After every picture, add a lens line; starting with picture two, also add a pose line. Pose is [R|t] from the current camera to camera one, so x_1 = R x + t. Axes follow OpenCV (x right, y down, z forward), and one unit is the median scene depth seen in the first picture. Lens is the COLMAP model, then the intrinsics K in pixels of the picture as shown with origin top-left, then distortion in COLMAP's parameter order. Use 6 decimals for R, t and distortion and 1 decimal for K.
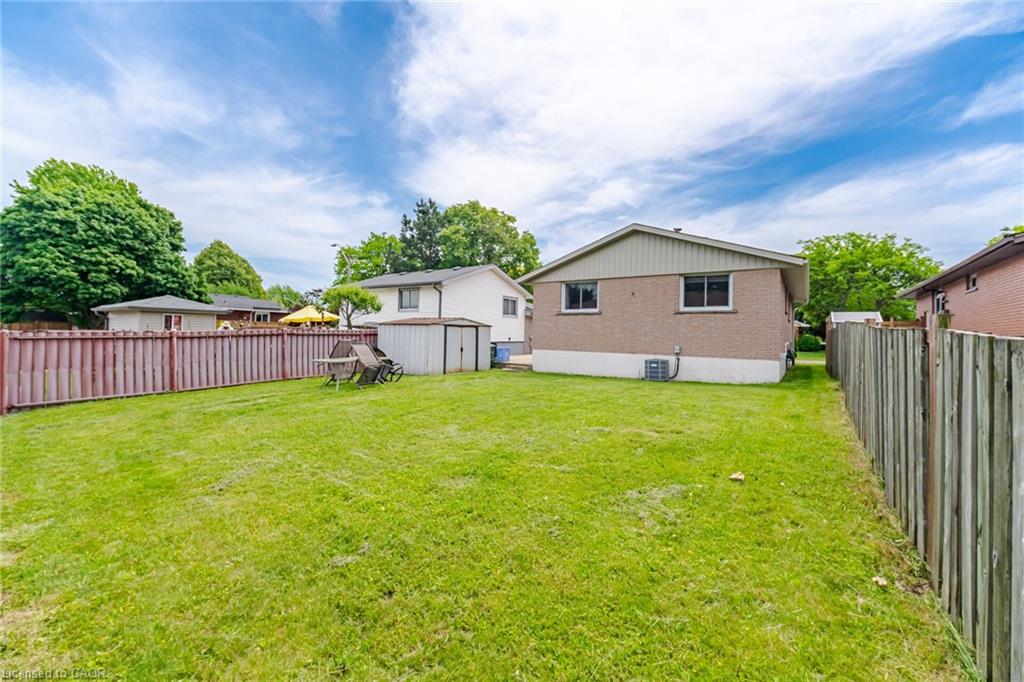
lens RADIAL K [[456.1, 0, 511.0], [0, 456.1, 327.3], [0, 0, 1]] dist [-0.000332, -0.000235]
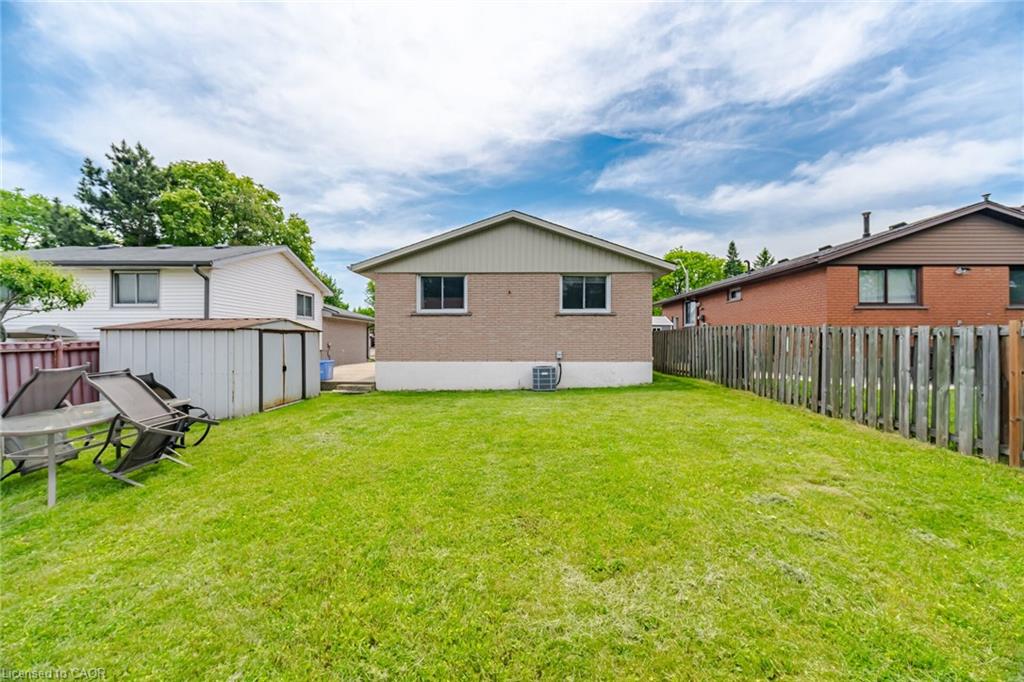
lens RADIAL K [[416.4, 0, 512.0], [0, 416.4, 341.0], [0, 0, 1]] dist [-0.000857, -0.000114]
pose [[0.813376, -0.023597, 0.581259, -0.090516], [0.008319, 0.999547, 0.028936, -0.001818], [-0.581678, -0.018701, 0.813204, 0.165271]]
